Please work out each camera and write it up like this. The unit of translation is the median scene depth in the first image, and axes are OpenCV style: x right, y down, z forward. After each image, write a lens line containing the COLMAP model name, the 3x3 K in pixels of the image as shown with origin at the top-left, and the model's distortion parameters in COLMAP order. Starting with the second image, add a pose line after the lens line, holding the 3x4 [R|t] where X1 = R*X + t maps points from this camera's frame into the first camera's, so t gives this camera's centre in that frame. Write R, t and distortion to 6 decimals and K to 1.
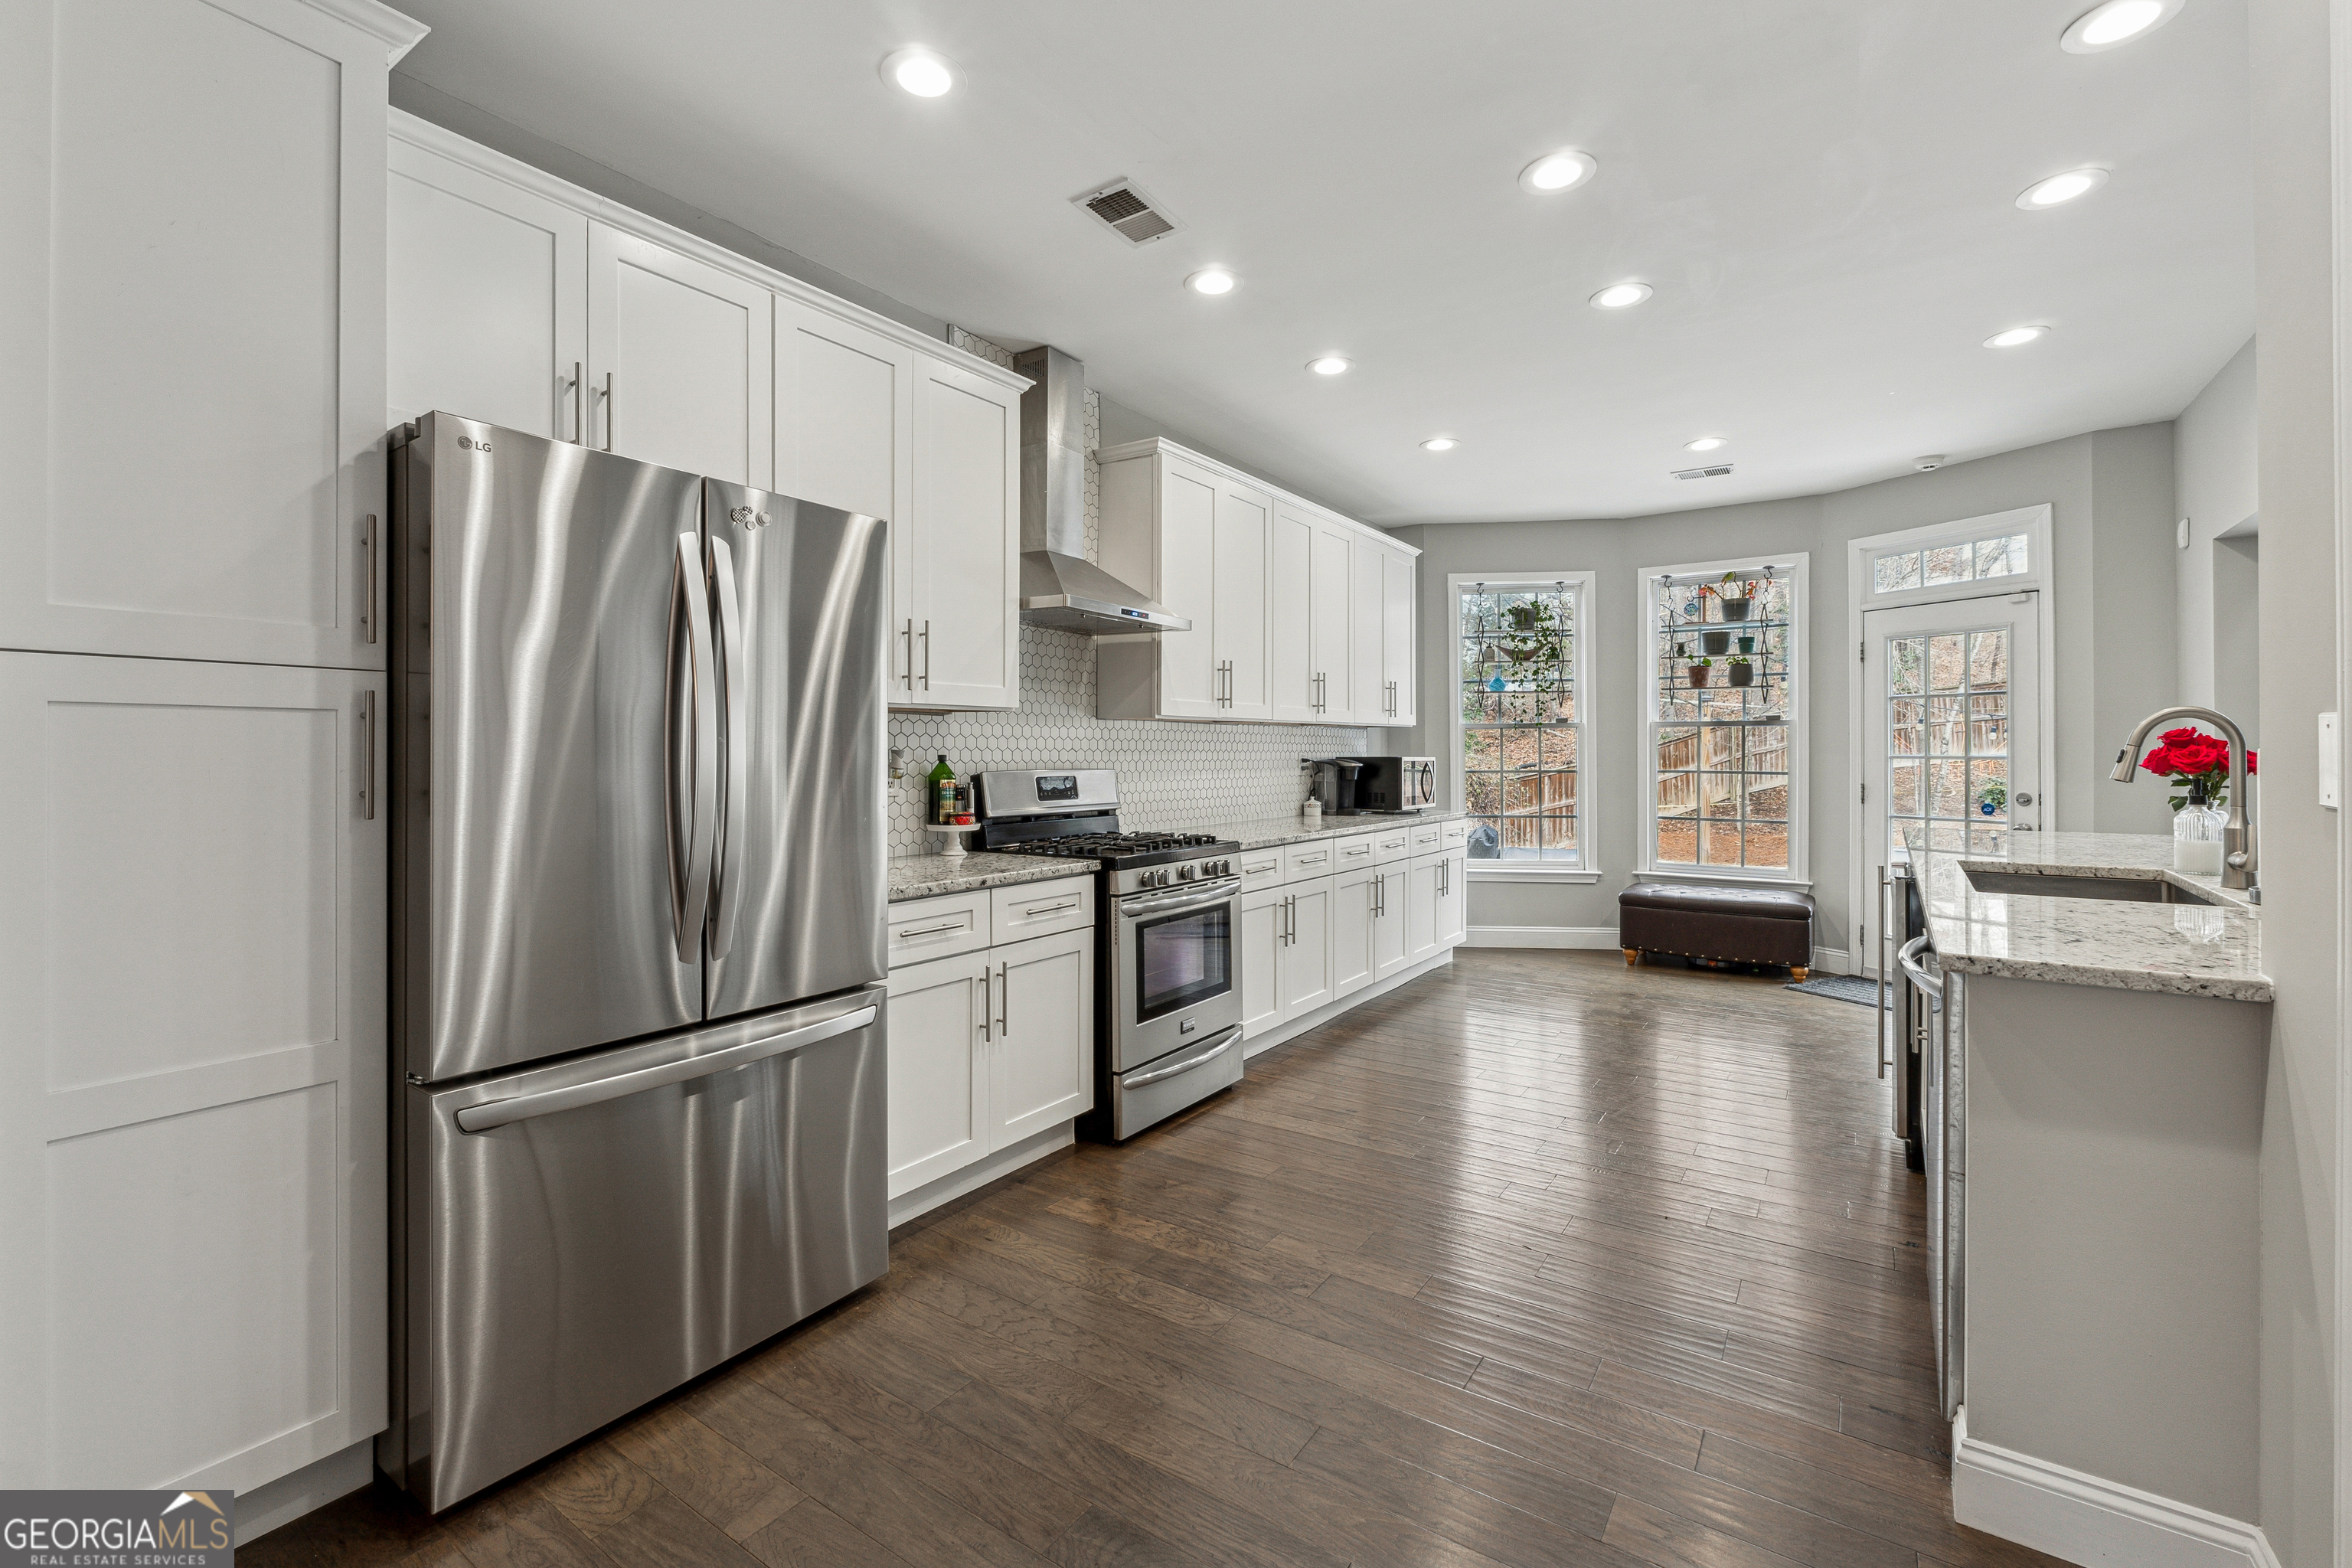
lens RADIAL K [[993.2, 0, 1180.0], [0, 993.2, 748.5], [0, 0, 1]] dist [-0.004269, -0.000215]
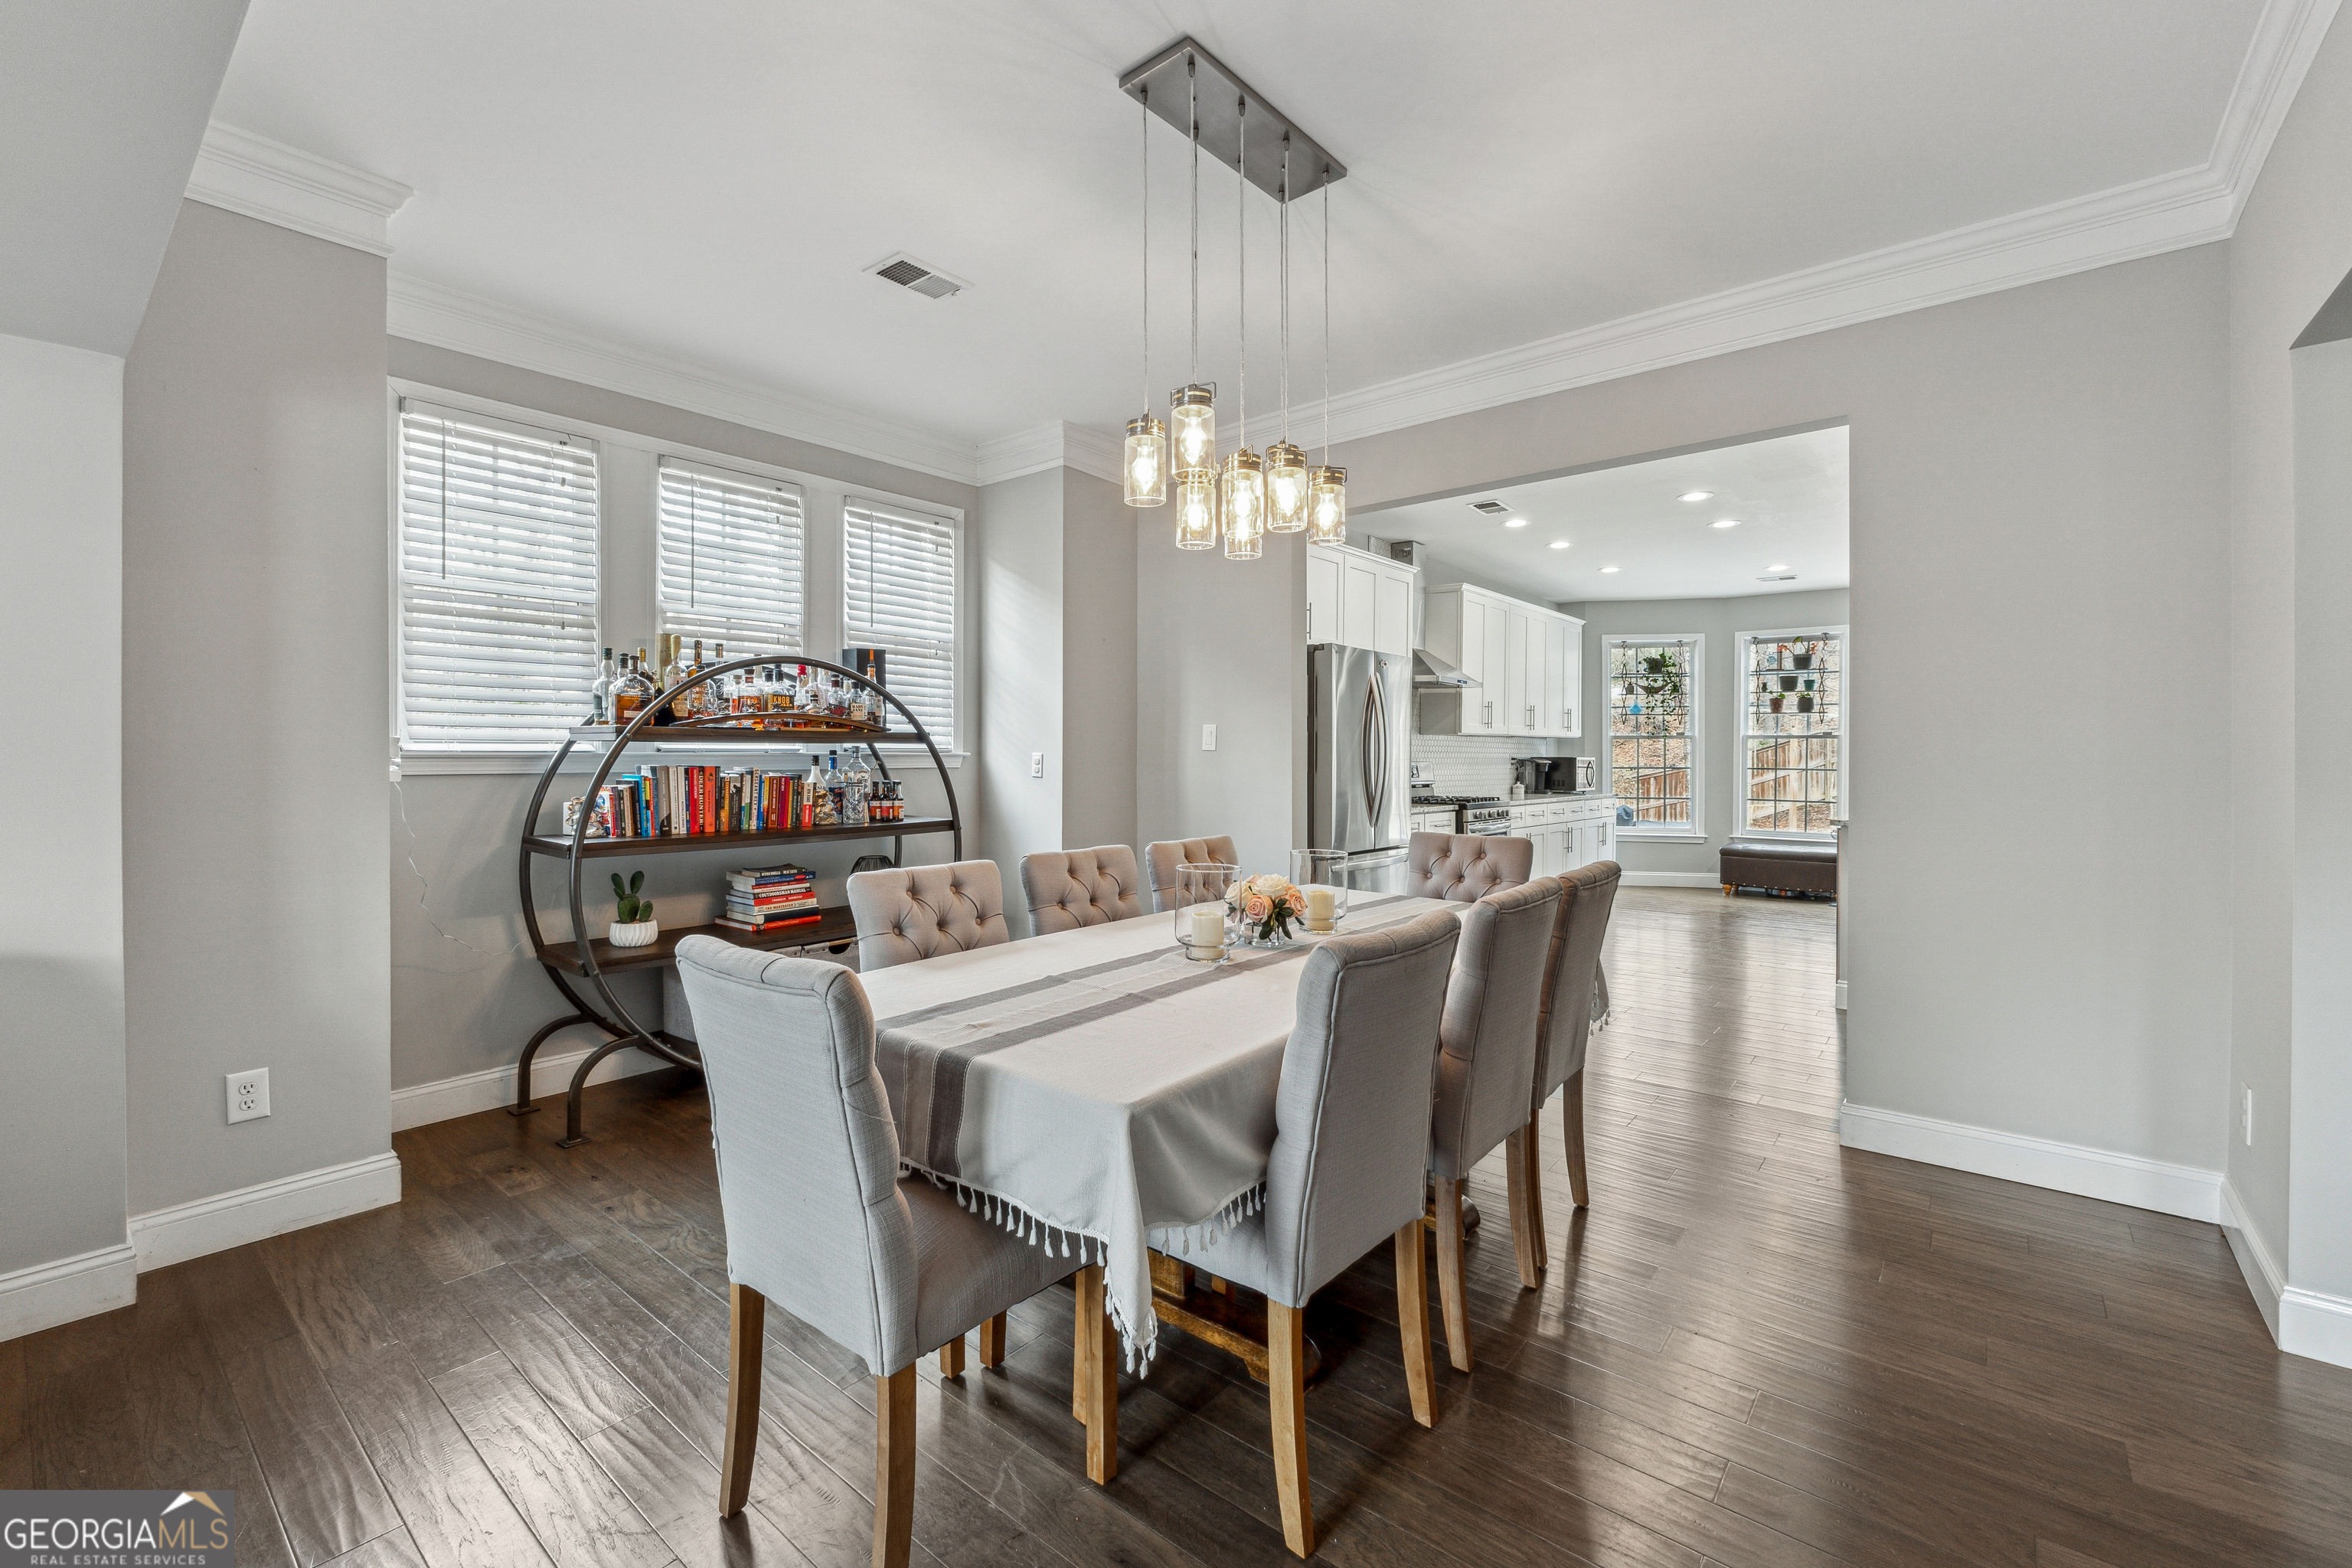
lens RADIAL K [[993.2, 0, 1167.6], [0, 993.2, 754.3], [0, 0, 1]] dist [-0.004269, -0.000215]
pose [[0.995824, 0.006535, -0.091065, -0.263357], [-0.006340, 0.999977, 0.002430, 0.003822], [0.091079, -0.001843, 0.995842, -0.590798]]
